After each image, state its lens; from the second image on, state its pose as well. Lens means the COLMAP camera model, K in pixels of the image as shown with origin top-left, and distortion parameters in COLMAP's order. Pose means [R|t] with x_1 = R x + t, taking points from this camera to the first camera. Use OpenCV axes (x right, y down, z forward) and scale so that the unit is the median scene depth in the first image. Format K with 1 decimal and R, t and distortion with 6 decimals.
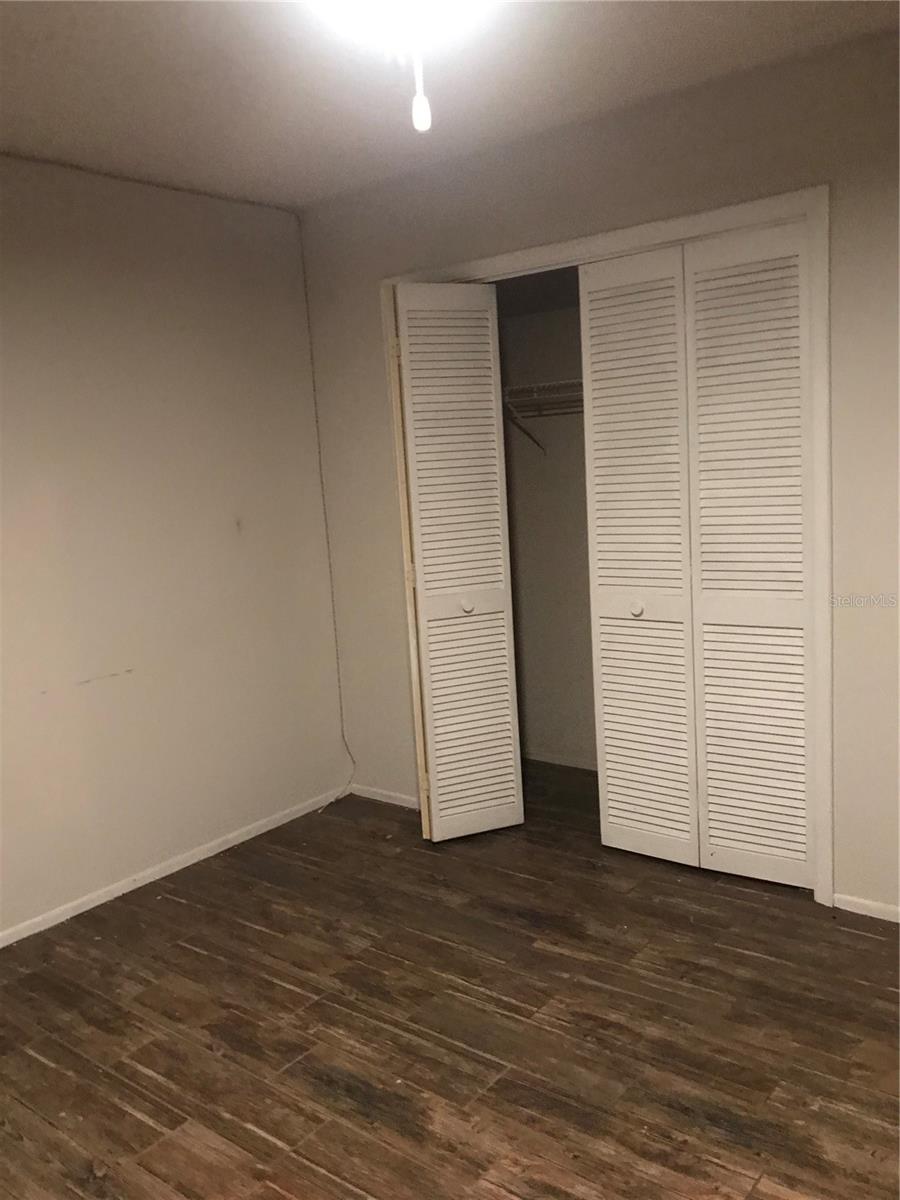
lens RADIAL K [[992.1, 0, 446.2], [0, 992.1, 596.8], [0, 0, 1]] dist [-0.017563, 0.028865]
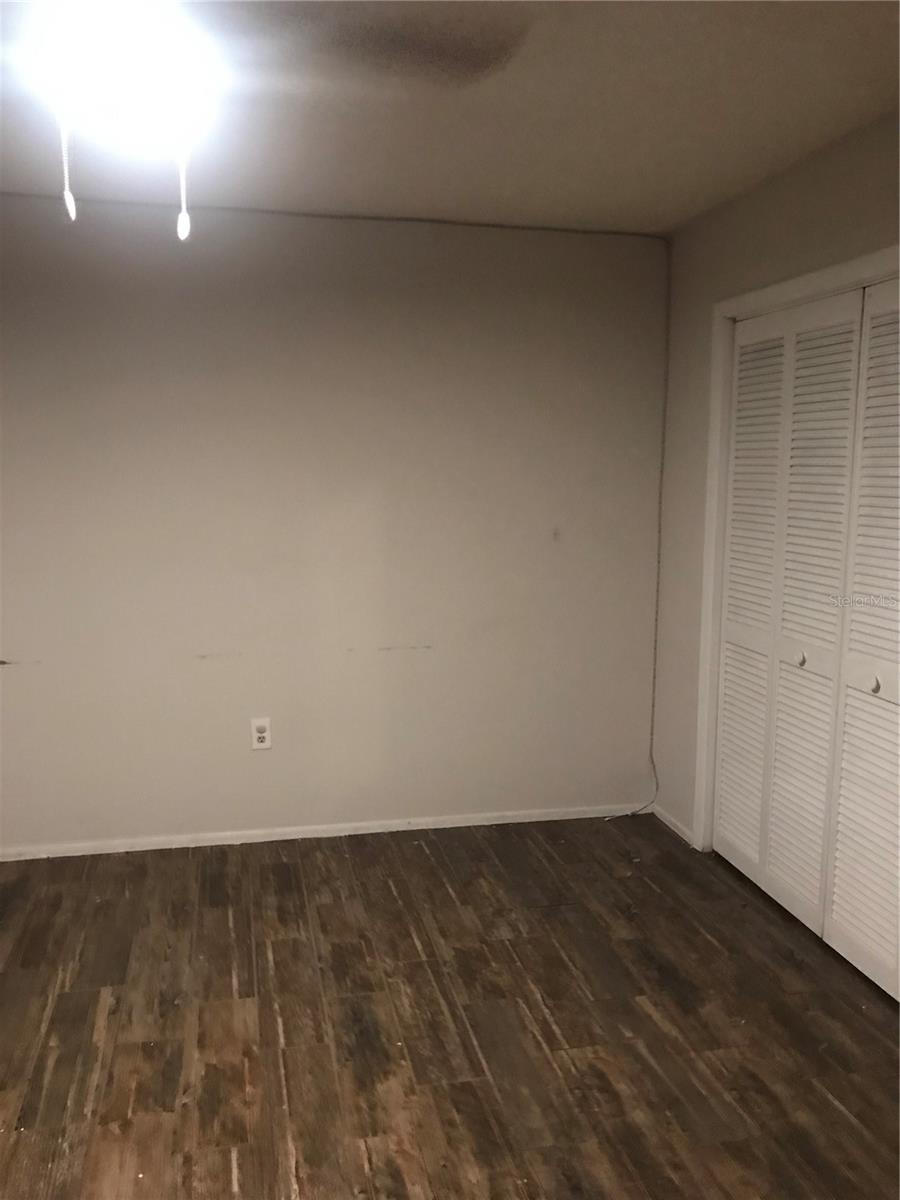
lens RADIAL K [[992.1, 0, 441.2], [0, 992.1, 601.7], [0, 0, 1]] dist [-0.017563, 0.028865]
pose [[0.776374, 0.157601, -0.610250, 0.536104], [-0.152070, 0.986467, 0.061294, -0.070541], [0.611651, 0.045213, 0.789834, 0.112559]]
